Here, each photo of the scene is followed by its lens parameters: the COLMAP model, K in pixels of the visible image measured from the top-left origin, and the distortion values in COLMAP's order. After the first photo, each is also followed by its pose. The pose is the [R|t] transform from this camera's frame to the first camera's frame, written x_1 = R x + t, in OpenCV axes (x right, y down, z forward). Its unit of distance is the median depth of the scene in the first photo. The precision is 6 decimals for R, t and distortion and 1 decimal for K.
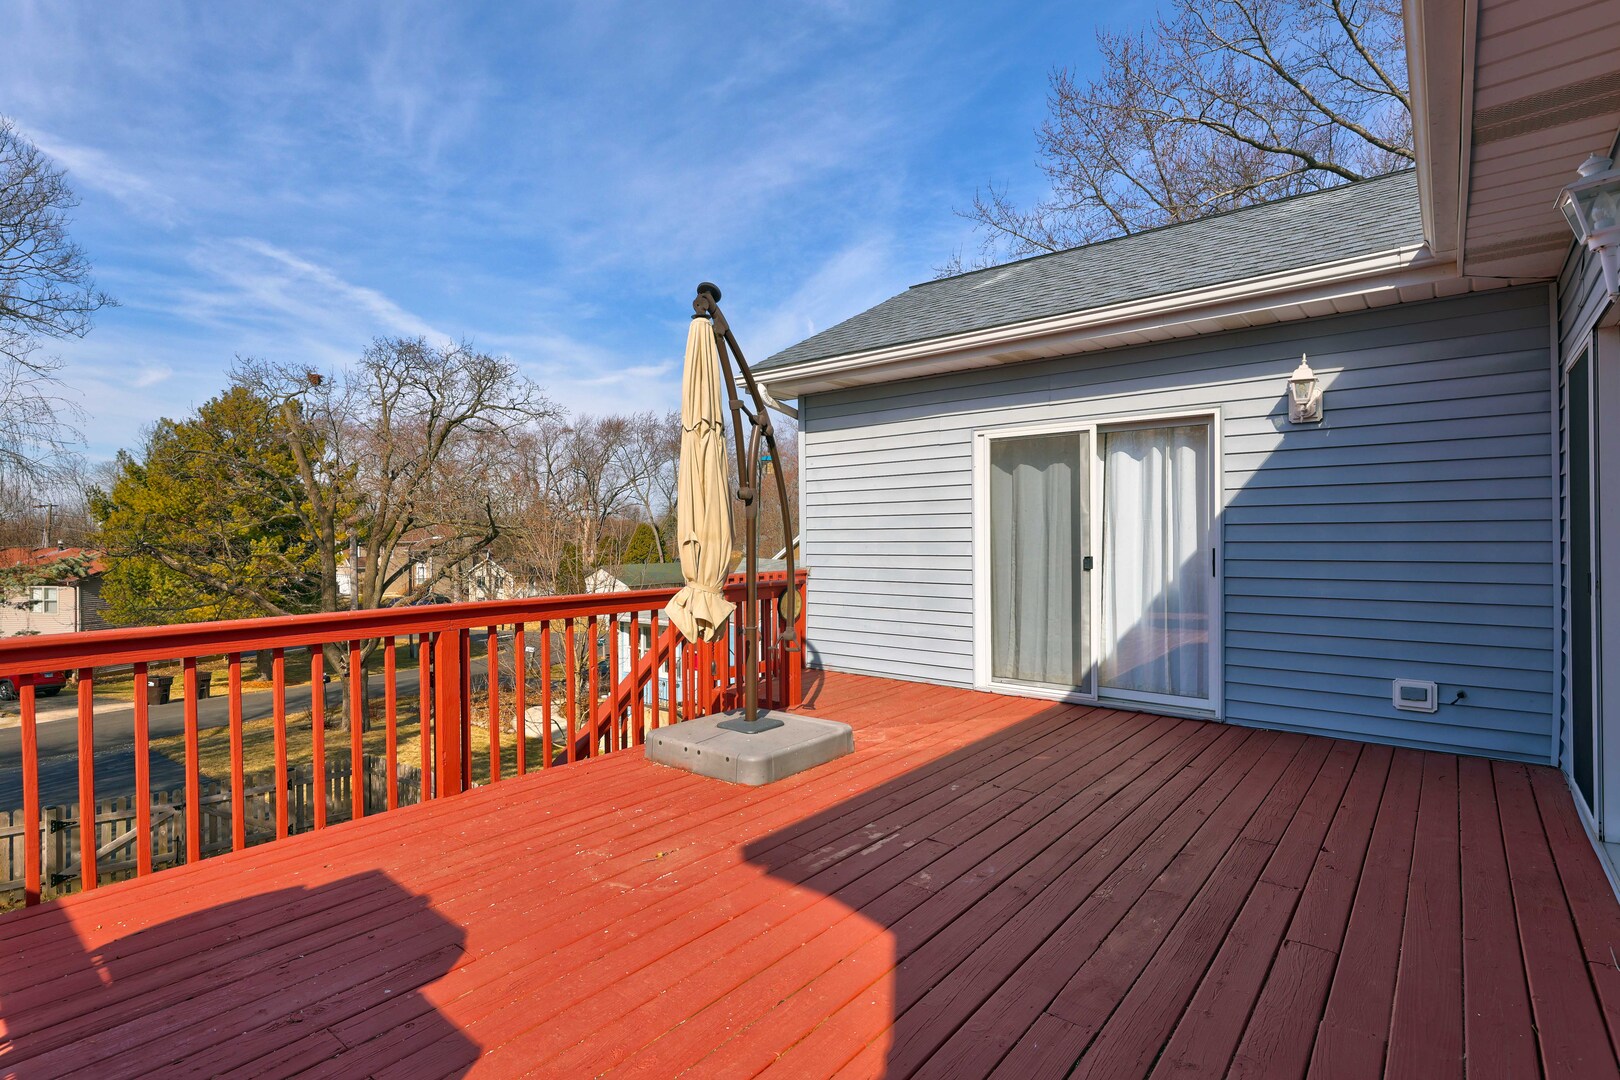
lens RADIAL K [[788.8, 0, 805.6], [0, 788.8, 540.1], [0, 0, 1]] dist [-0.000241, -0.000103]
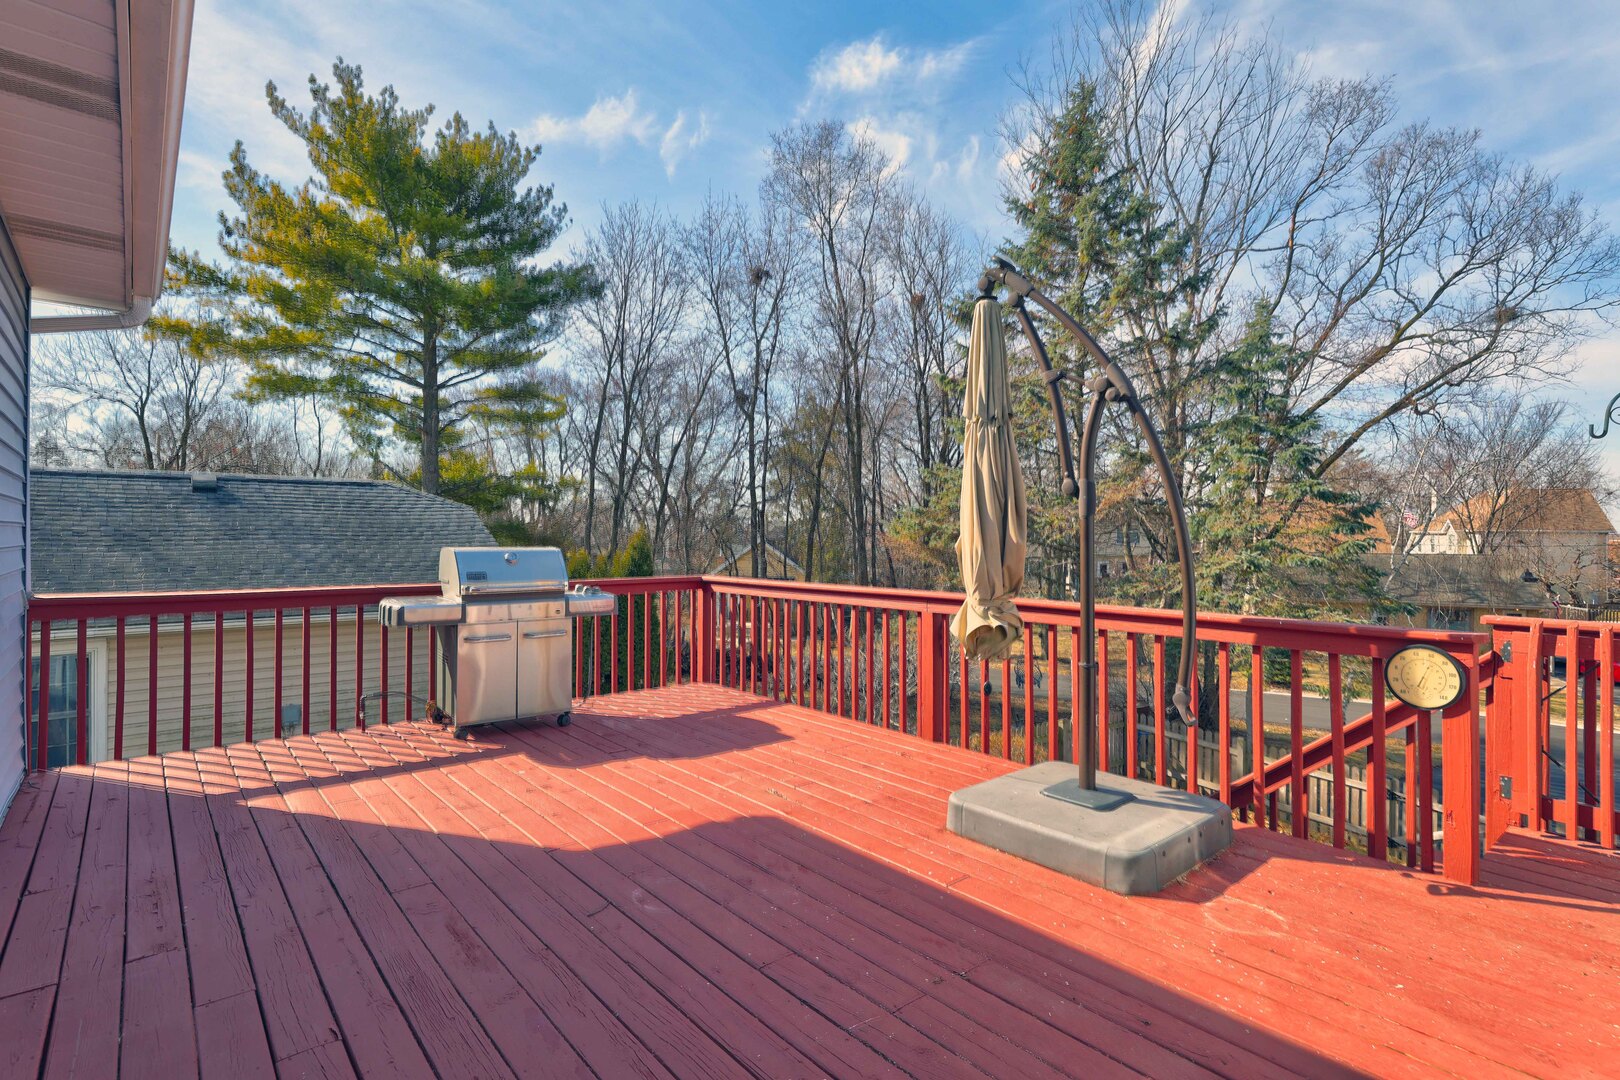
lens RADIAL K [[788.8, 0, 811.6], [0, 788.8, 528.9], [0, 0, 1]] dist [-0.000241, -0.000103]
pose [[-0.179220, -0.006809, -0.983786, 0.740527], [-0.012096, 0.999916, -0.004718, -0.011929], [0.983735, 0.011054, -0.179287, 0.904206]]
